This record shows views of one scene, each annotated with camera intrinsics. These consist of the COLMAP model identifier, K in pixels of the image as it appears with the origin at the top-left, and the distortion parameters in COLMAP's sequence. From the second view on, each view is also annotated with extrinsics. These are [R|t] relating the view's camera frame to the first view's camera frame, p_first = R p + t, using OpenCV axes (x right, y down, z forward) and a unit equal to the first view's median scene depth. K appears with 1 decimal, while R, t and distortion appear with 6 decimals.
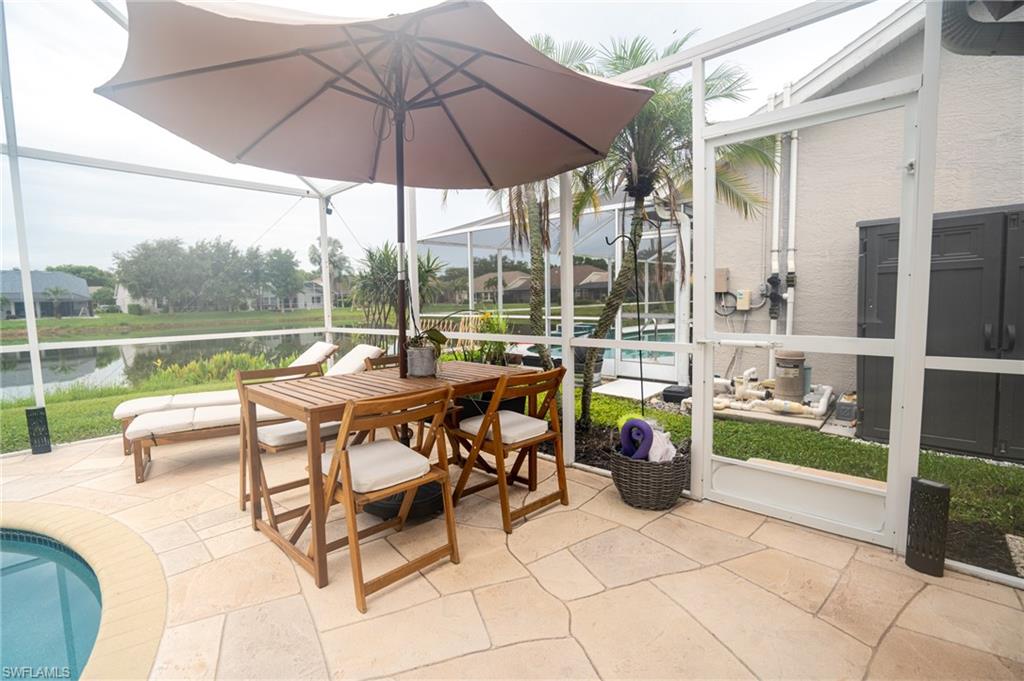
lens RADIAL K [[470.7, 0, 510.1], [0, 470.7, 336.3], [0, 0, 1]] dist [-0.059712, 0.022244]
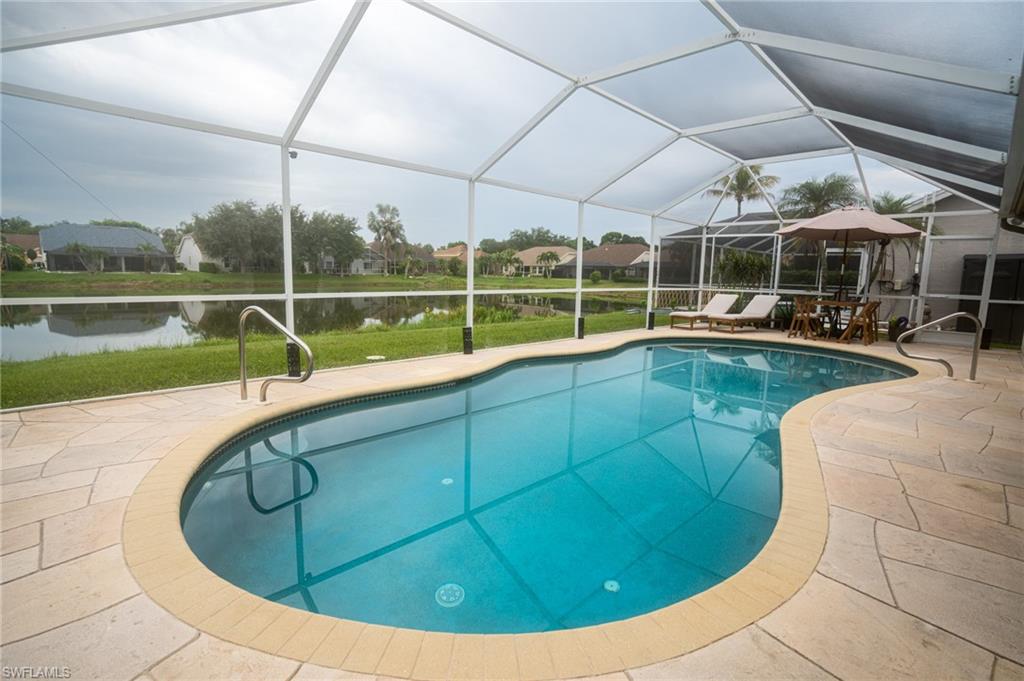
lens RADIAL K [[489.4, 0, 512.0], [0, 489.4, 340.5], [0, 0, 1]] dist [-0.016849, -0.000282]
pose [[0.998498, 0.047424, -0.027448, -0.096231], [-0.045736, 0.997200, 0.059157, 0.010425], [0.030176, -0.057813, 0.997871, -0.103175]]
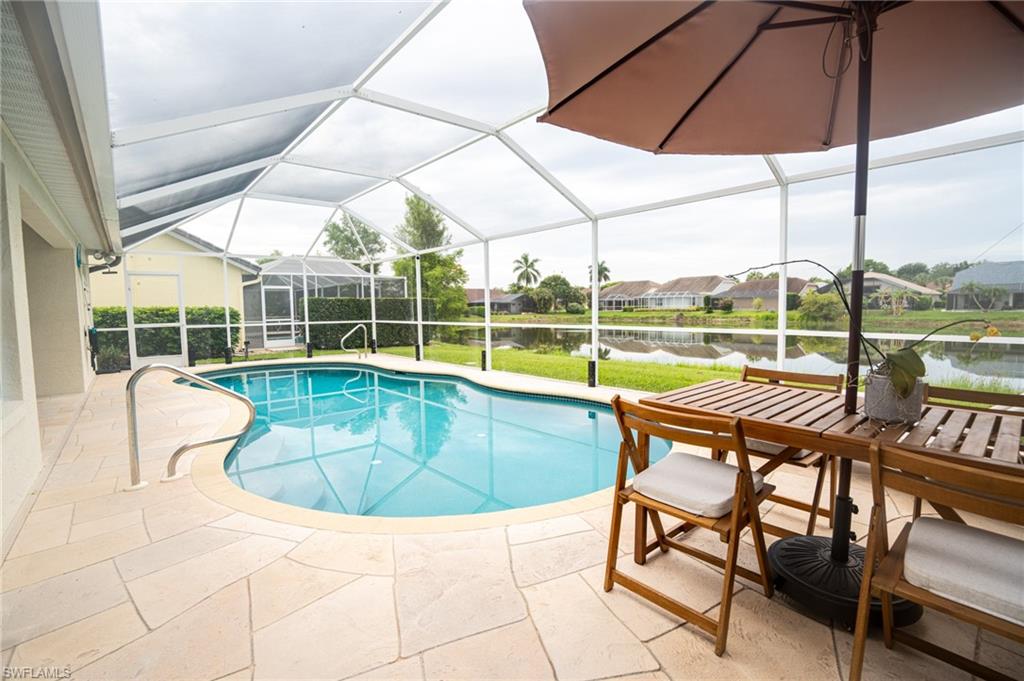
lens RADIAL K [[455.3, 0, 512.0], [0, 455.3, 340.5], [0, 0, 1]] dist [0.000031, -0.000023]
pose [[-0.104057, 0.093005, -0.990213, 0.009907], [-0.064331, 0.992904, 0.100018, -0.001064], [0.992489, 0.074109, -0.097336, 0.011776]]
